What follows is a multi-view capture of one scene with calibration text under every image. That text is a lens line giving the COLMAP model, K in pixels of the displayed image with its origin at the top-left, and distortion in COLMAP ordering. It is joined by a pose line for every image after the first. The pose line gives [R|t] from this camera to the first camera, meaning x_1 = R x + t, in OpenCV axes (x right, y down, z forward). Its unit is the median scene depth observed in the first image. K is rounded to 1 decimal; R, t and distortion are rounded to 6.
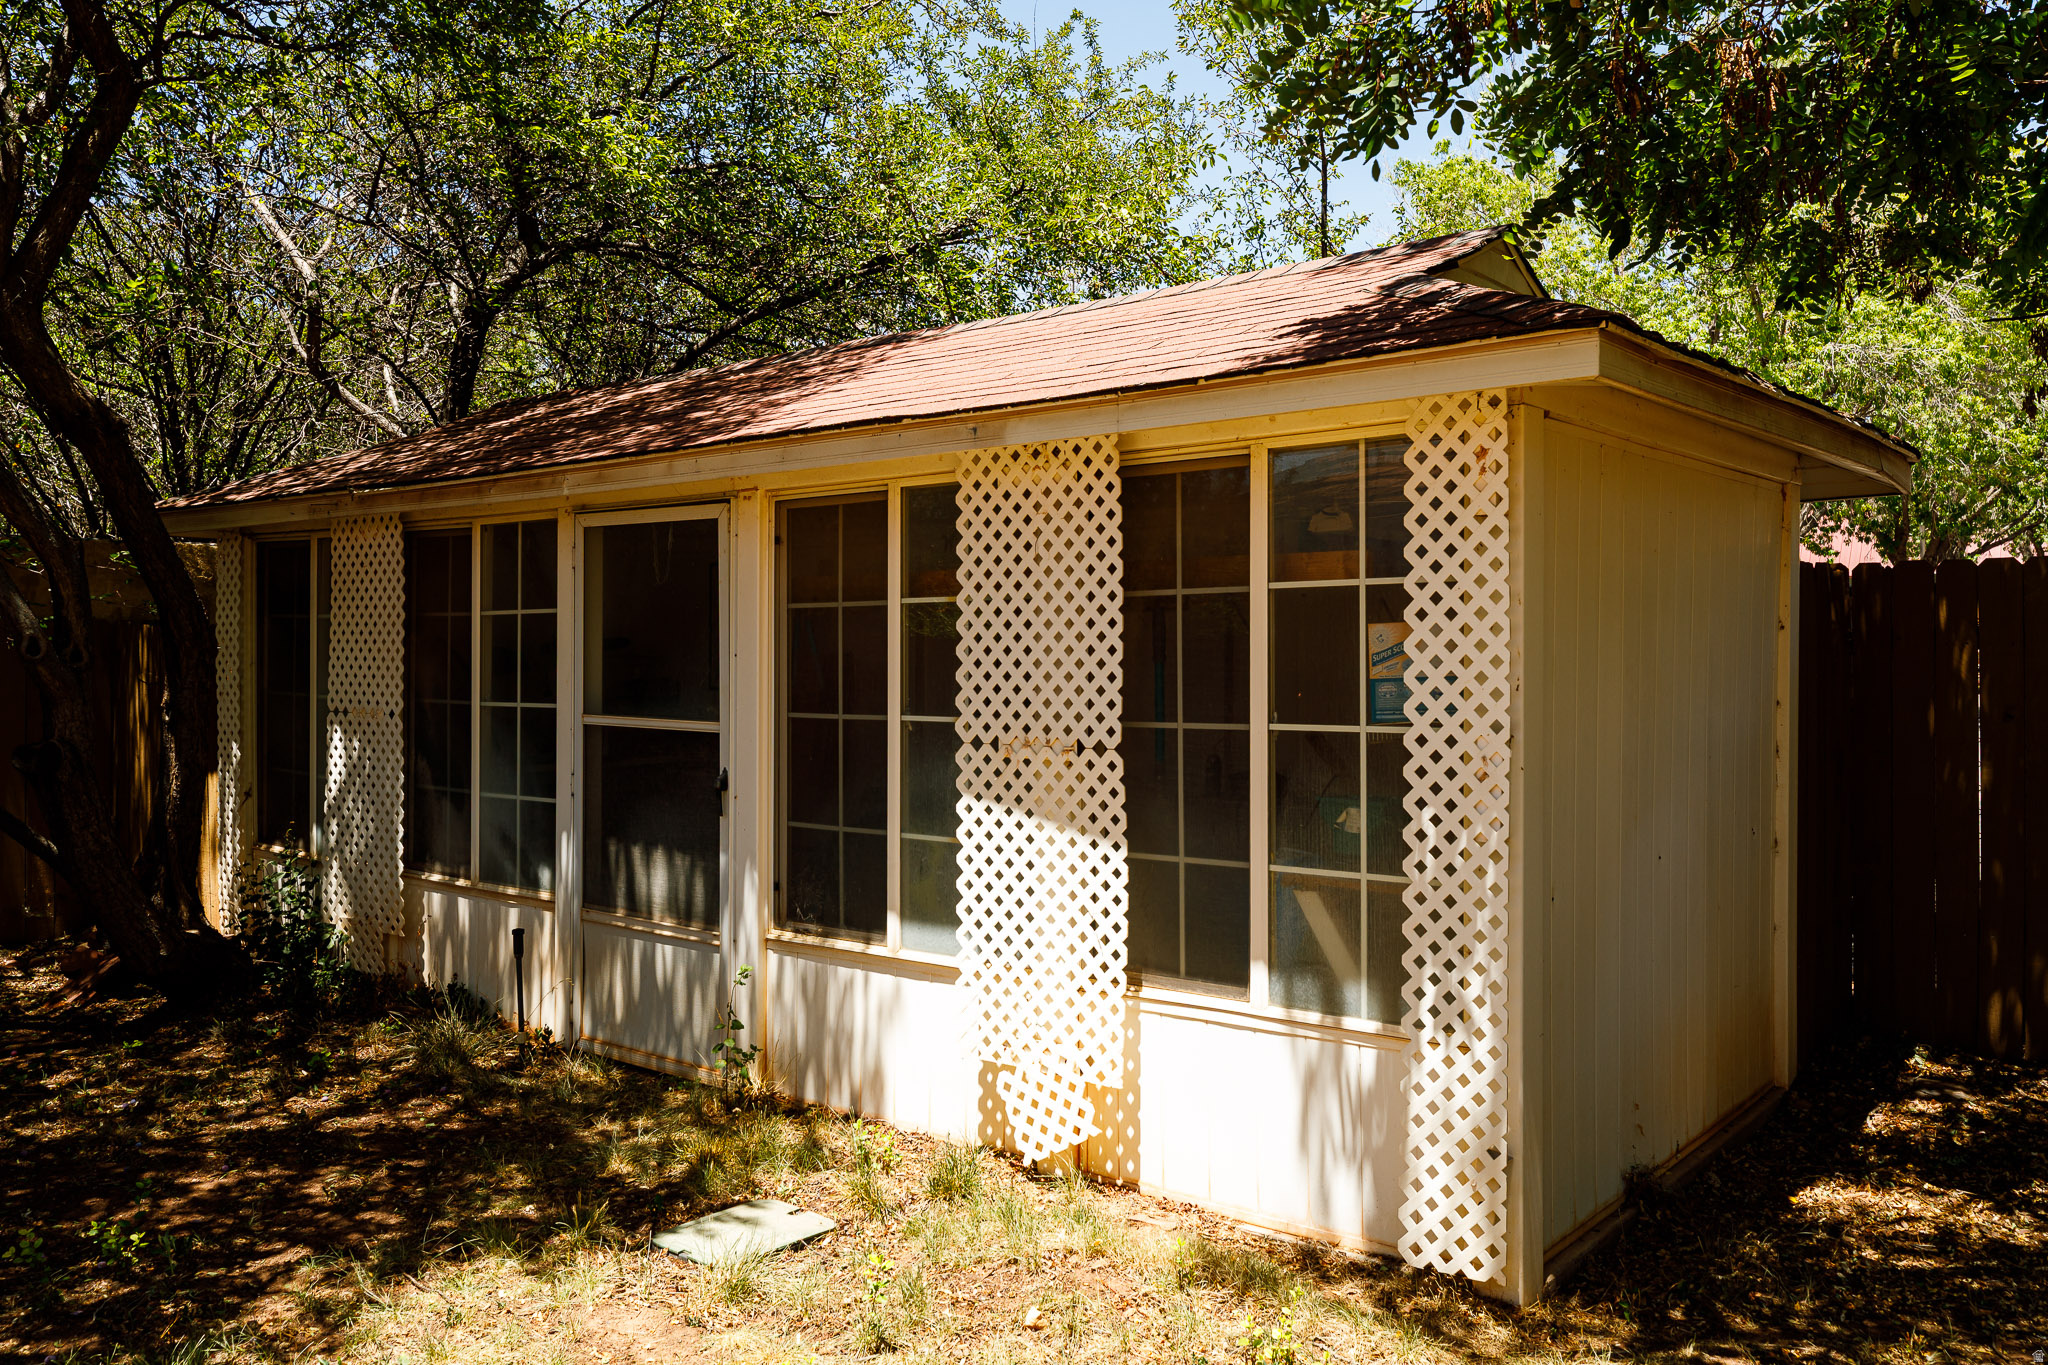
lens RADIAL K [[1630.1, 0, 1023.6], [0, 1630.1, 677.0], [0, 0, 1]] dist [-0.011425, -0.001396]
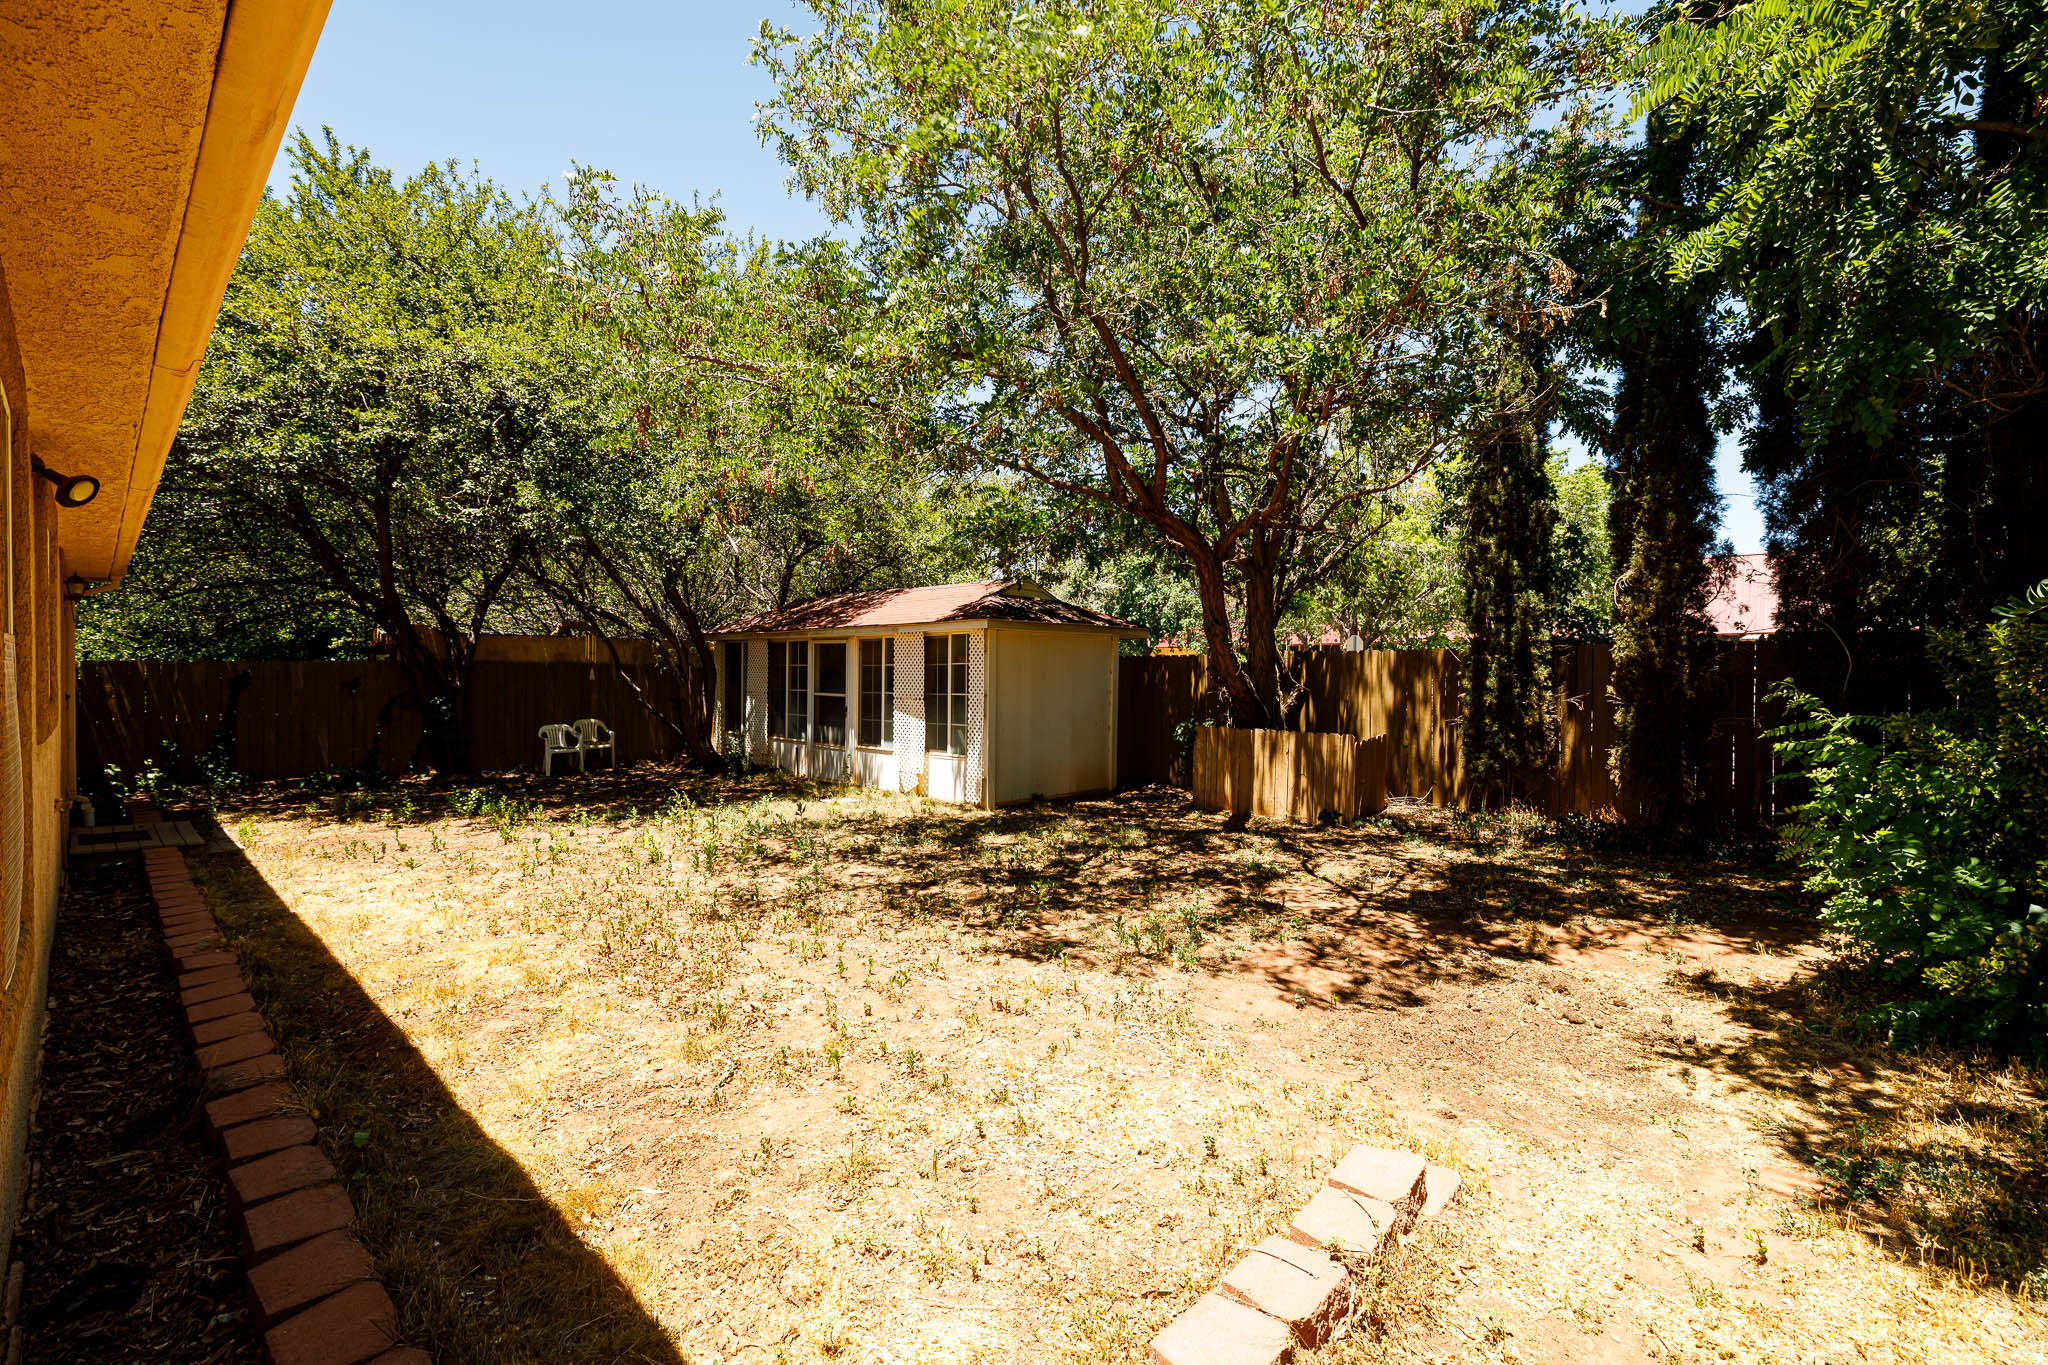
lens RADIAL K [[931.5, 0, 1023.9], [0, 931.5, 680.4], [0, 0, 1]] dist [0.001850, 0.001321]
pose [[0.996065, 0.004498, -0.088508, 0.446934], [-0.004744, 0.999985, -0.002572, -0.002169], [0.088495, 0.002982, 0.996072, -1.221991]]
